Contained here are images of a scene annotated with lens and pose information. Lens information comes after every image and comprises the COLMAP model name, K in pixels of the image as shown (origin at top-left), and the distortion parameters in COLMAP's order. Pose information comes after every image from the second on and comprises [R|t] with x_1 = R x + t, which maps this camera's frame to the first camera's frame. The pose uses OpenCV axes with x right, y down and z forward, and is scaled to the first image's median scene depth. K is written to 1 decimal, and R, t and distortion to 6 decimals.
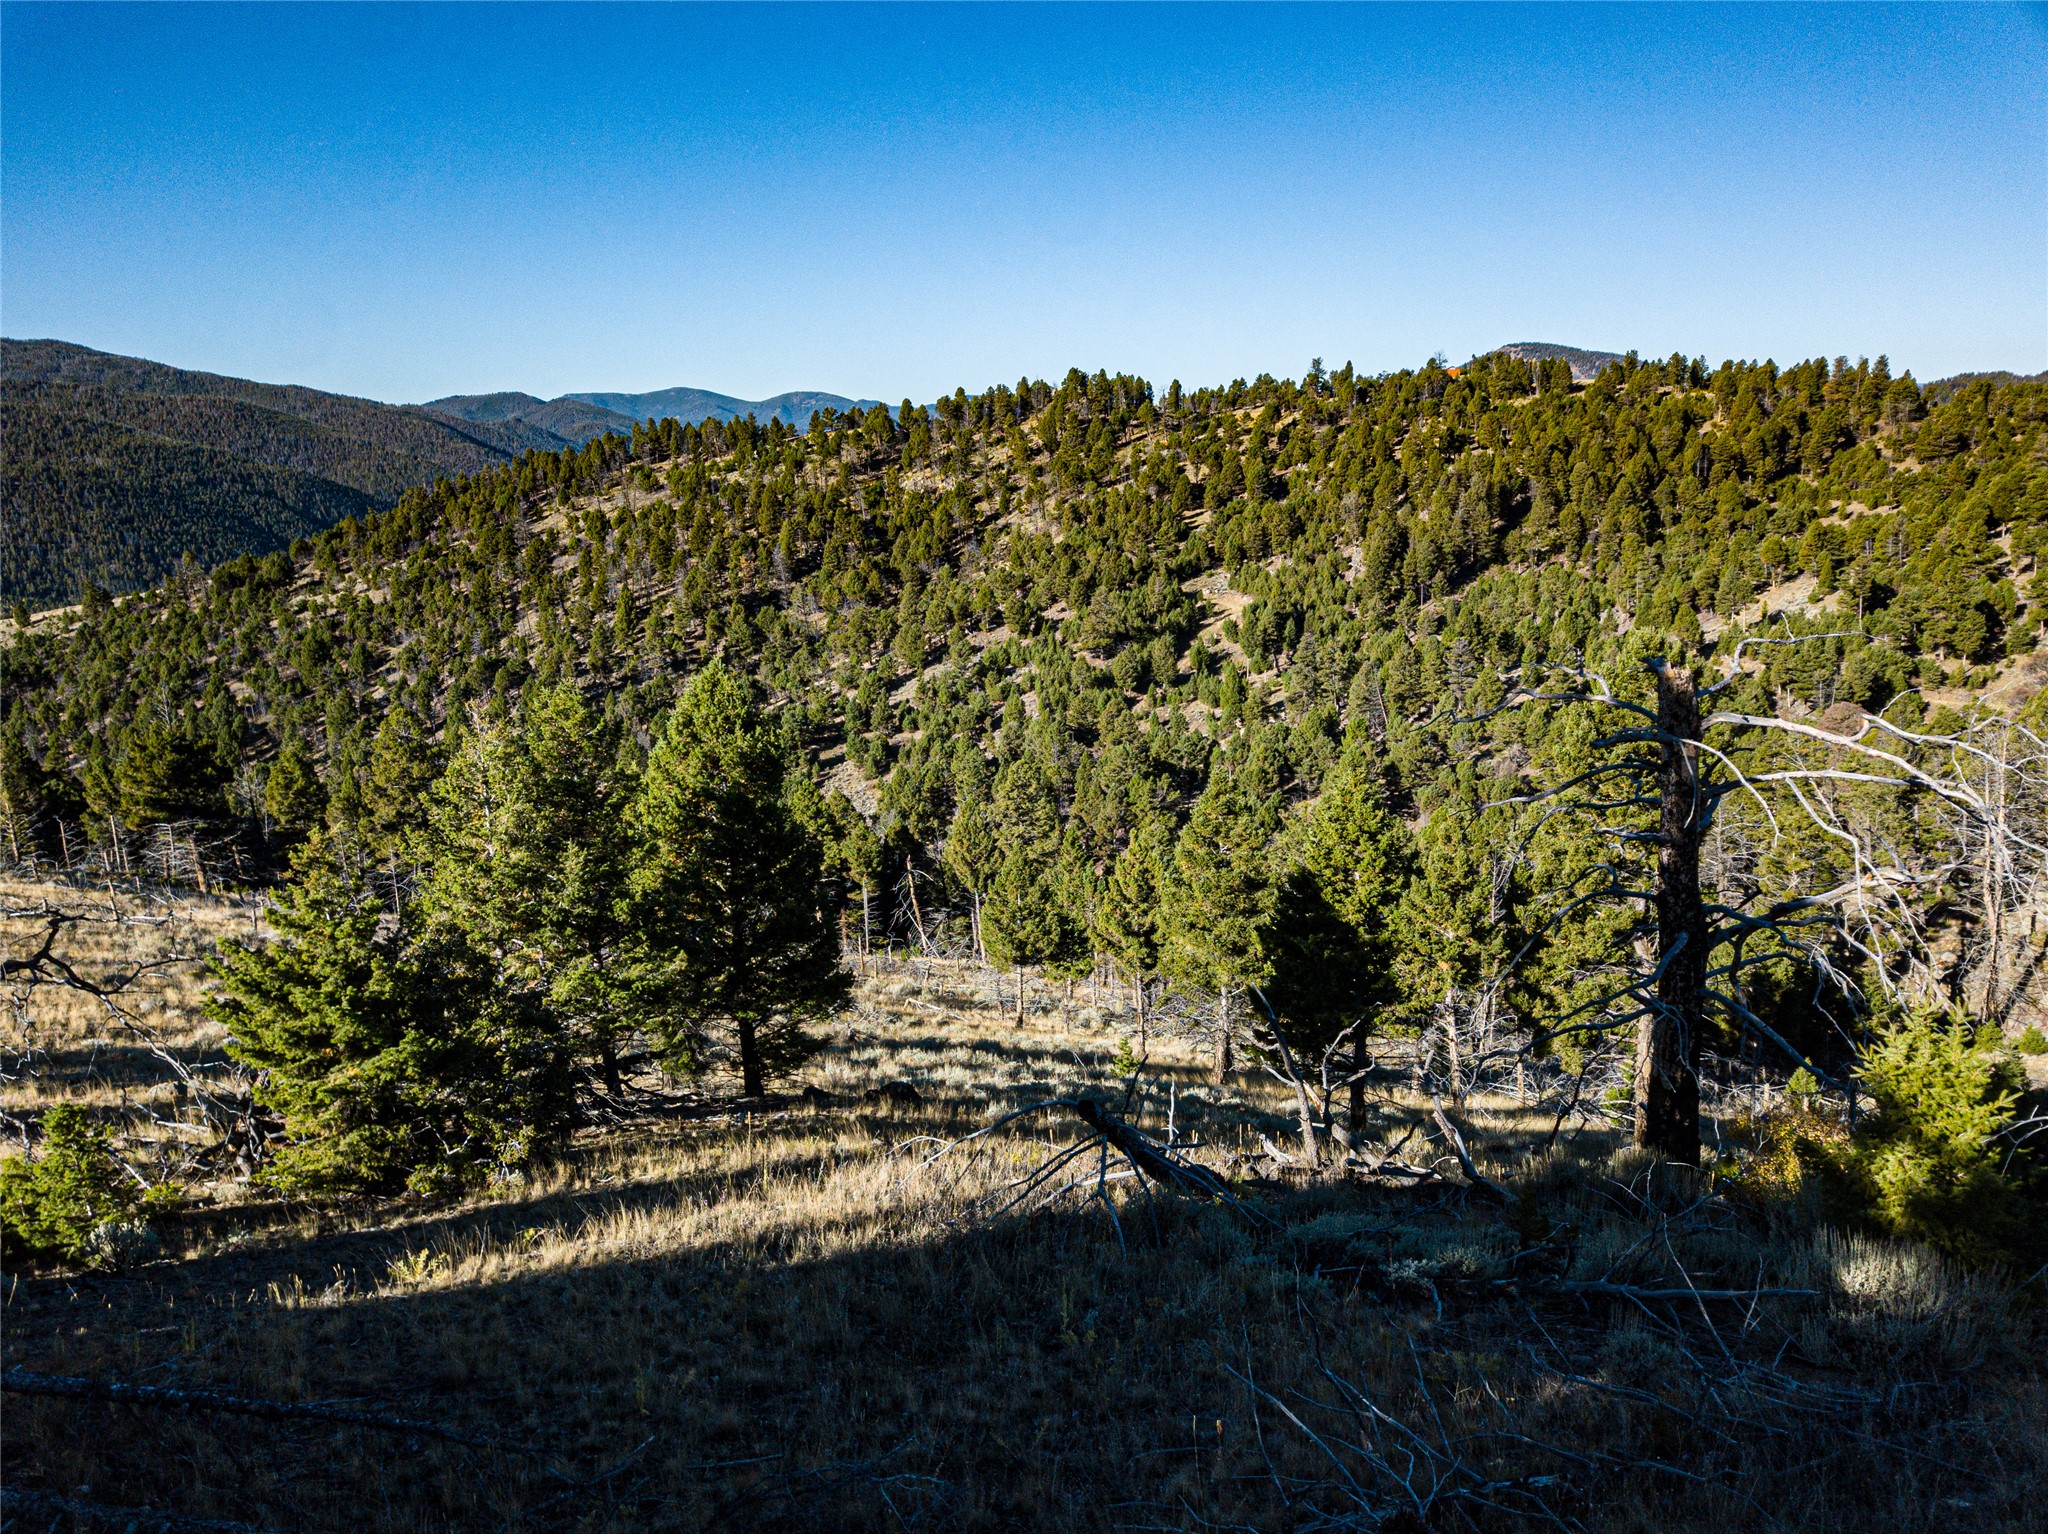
lens RADIAL K [[1542.5, 0, 999.5], [0, 1542.5, 814.8], [0, 0, 1]] dist [0.102337, -0.169110]
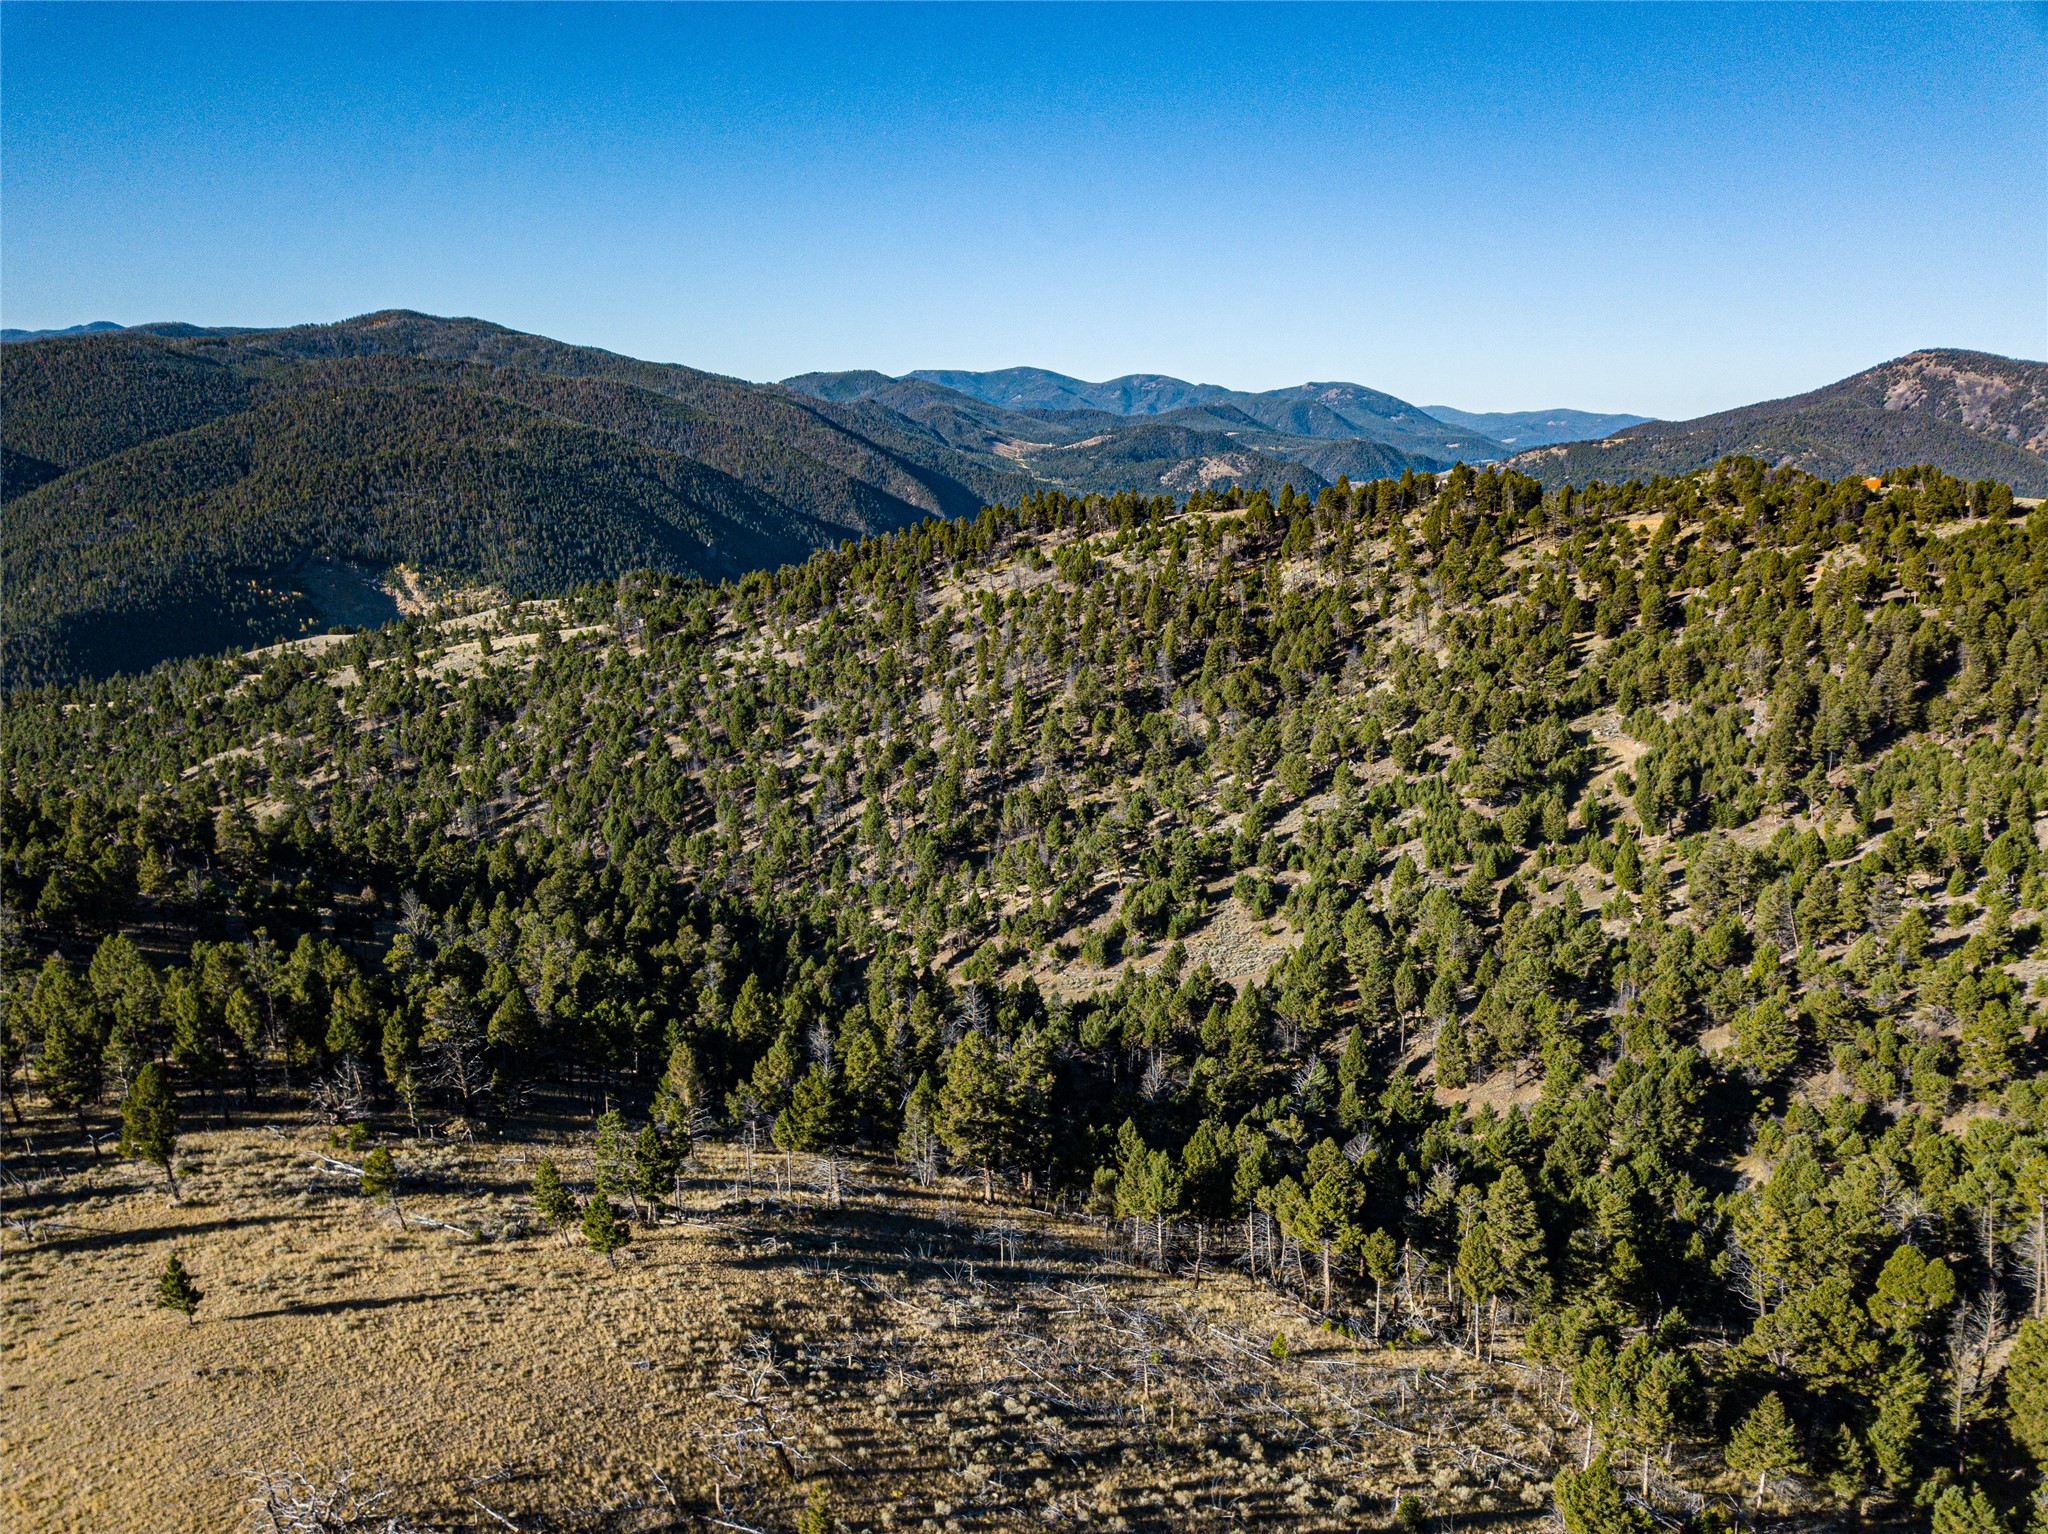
lens RADIAL K [[1568.1, 0, 1000.0], [0, 1568.1, 770.2], [0, 0, 1]] dist [0.002335, 0.012270]
pose [[0.978113, 0.075705, -0.193812, -0.043762], [-0.078563, 0.996884, -0.007091, -0.081205], [0.192671, 0.022162, 0.981013, -0.062404]]
